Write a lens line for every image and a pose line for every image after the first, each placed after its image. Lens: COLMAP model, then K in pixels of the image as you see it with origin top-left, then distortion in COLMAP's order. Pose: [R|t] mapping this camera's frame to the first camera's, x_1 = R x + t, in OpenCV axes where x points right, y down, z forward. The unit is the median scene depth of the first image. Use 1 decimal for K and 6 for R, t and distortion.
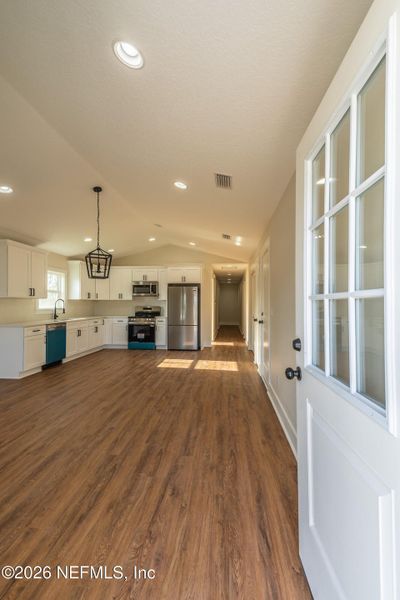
lens RADIAL K [[268.1, 0, 201.1], [0, 268.1, 300.7], [0, 0, 1]] dist [0.032757, -0.000735]
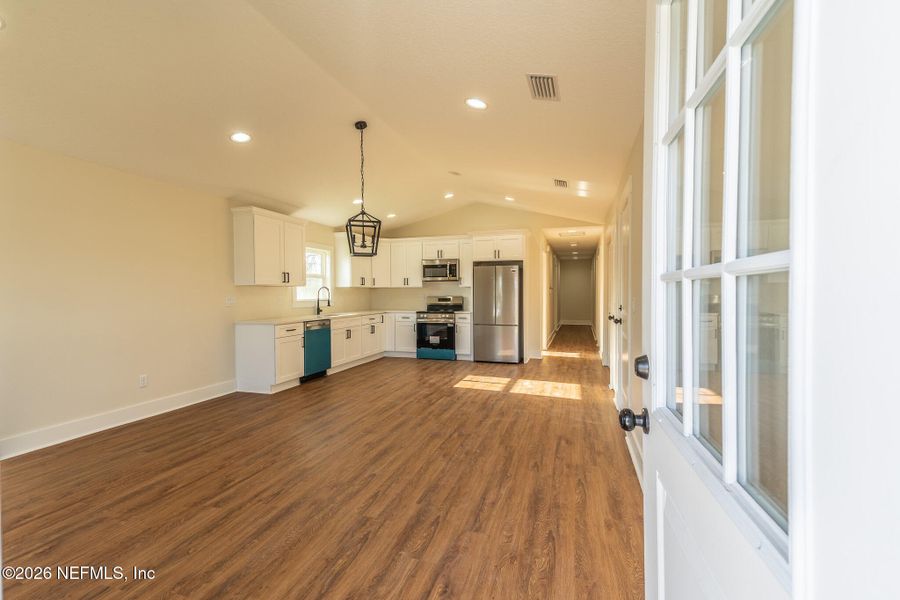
lens RADIAL K [[397.3, 0, 450.0], [0, 397.3, 300.0], [0, 0, 1]] dist [0.032716, -0.000236]
pose [[0.977260, -0.002696, -0.212025, 0.053760], [0.009231, 0.999512, 0.029836, 0.001616], [0.211841, -0.031115, 0.976809, 0.053151]]
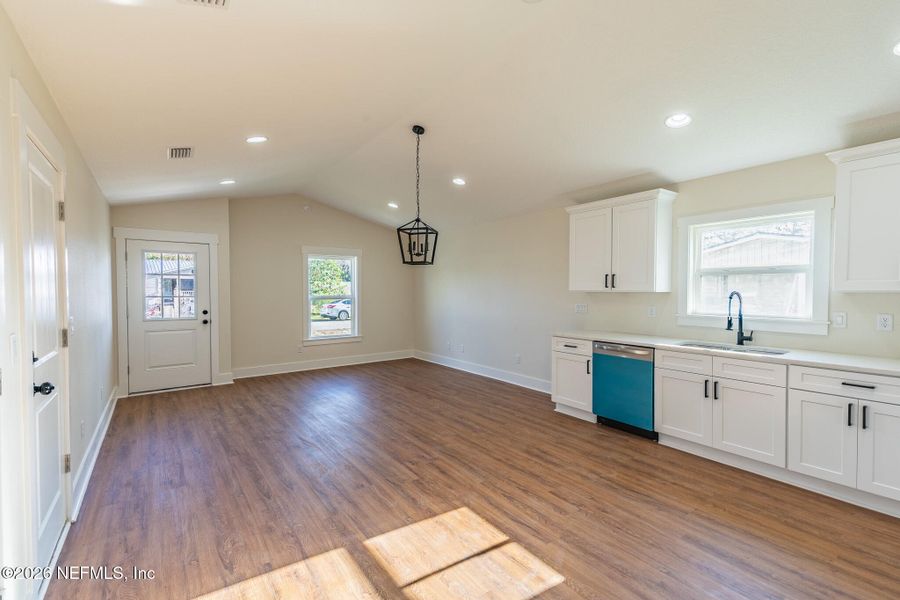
lens RADIAL K [[397.3, 0, 450.0], [0, 397.3, 300.0], [0, 0, 1]] dist [0.032716, -0.000236]
pose [[-0.743395, 0.016513, -0.668649, 0.236014], [0.006879, 0.999831, 0.017043, -0.011521], [0.668817, 0.008070, -0.743383, 1.905924]]
